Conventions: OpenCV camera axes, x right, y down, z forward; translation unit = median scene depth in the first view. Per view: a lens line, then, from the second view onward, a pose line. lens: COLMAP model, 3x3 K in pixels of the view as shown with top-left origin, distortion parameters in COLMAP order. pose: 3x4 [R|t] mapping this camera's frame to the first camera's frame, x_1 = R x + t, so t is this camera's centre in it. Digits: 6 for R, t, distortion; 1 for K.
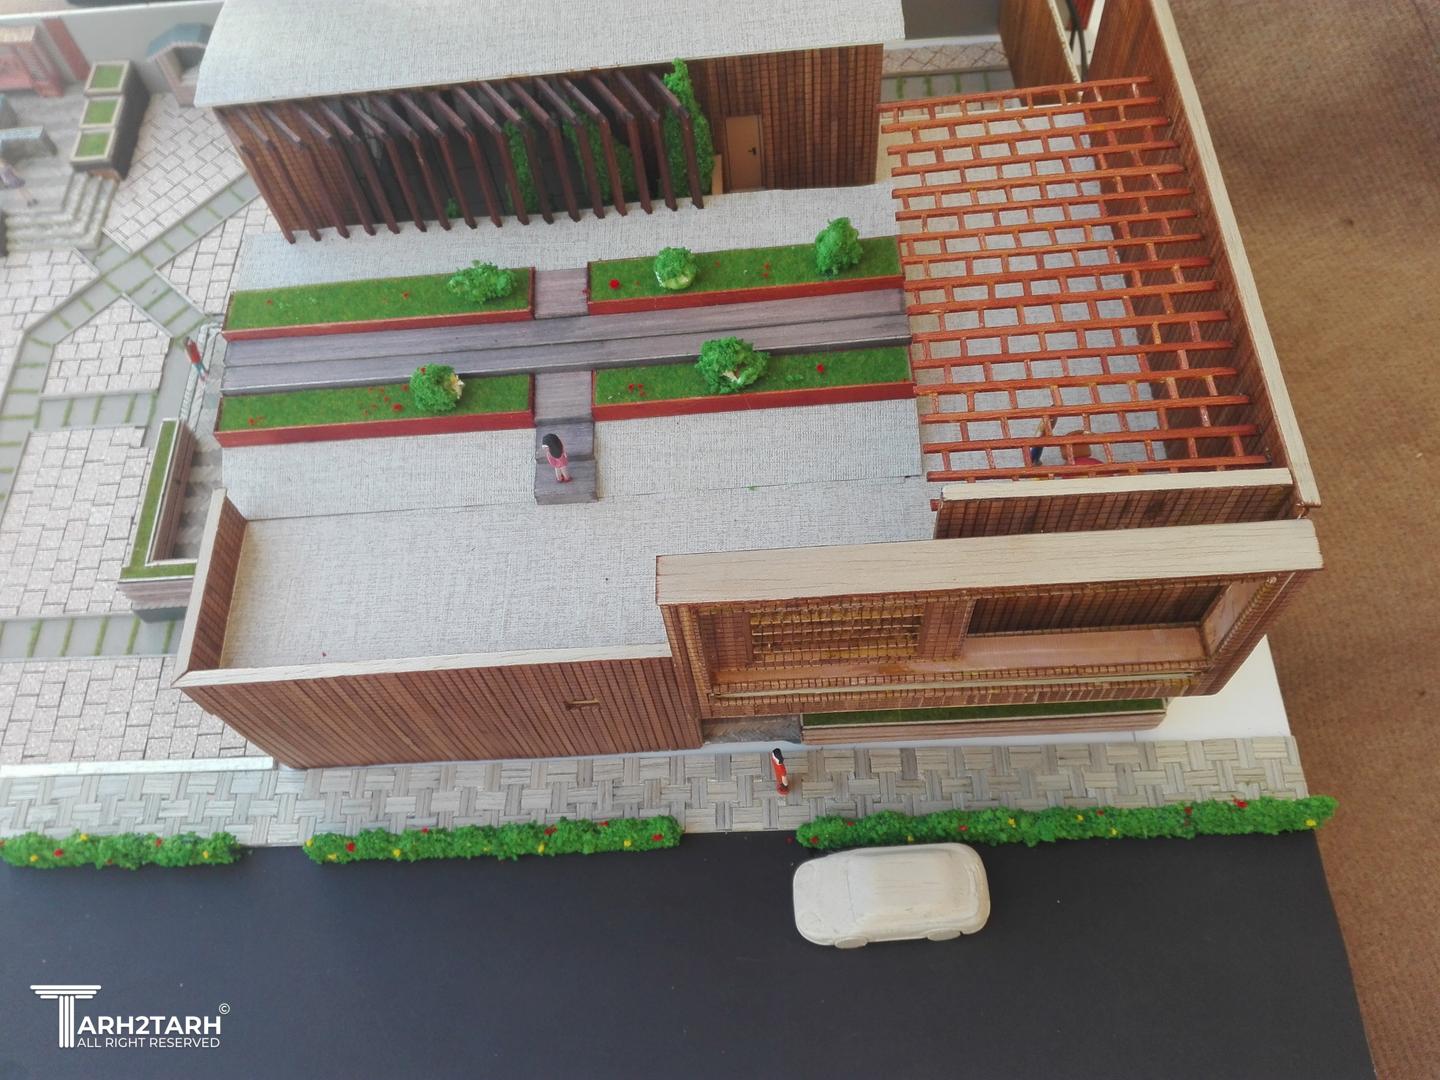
lens RADIAL K [[1162.5, 0, 668.7], [0, 1162.5, 478.5], [0, 0, 1]] dist [0.111533, -0.180216]
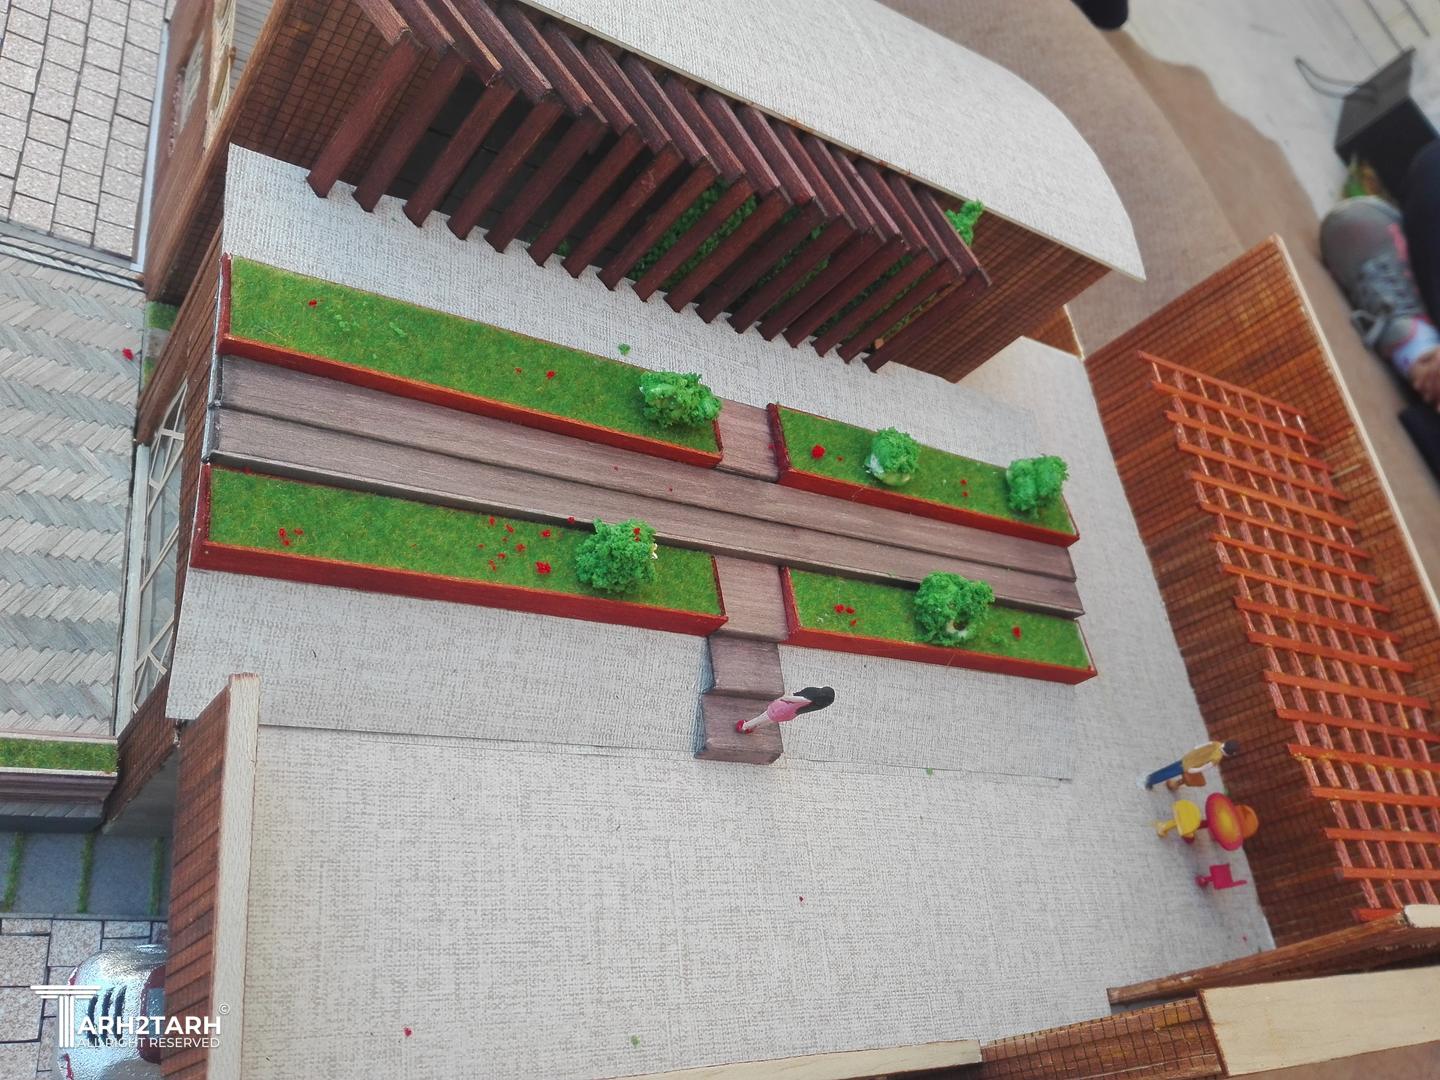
lens RADIAL K [[1162.5, 0, 668.7], [0, 1162.5, 478.5], [0, 0, 1]] dist [0.111533, -0.180216]
pose [[0.759130, 0.238584, 0.605639, -0.552388], [-0.228367, 0.968886, -0.095436, -0.062998], [-0.609565, -0.065860, 0.789996, 0.499988]]
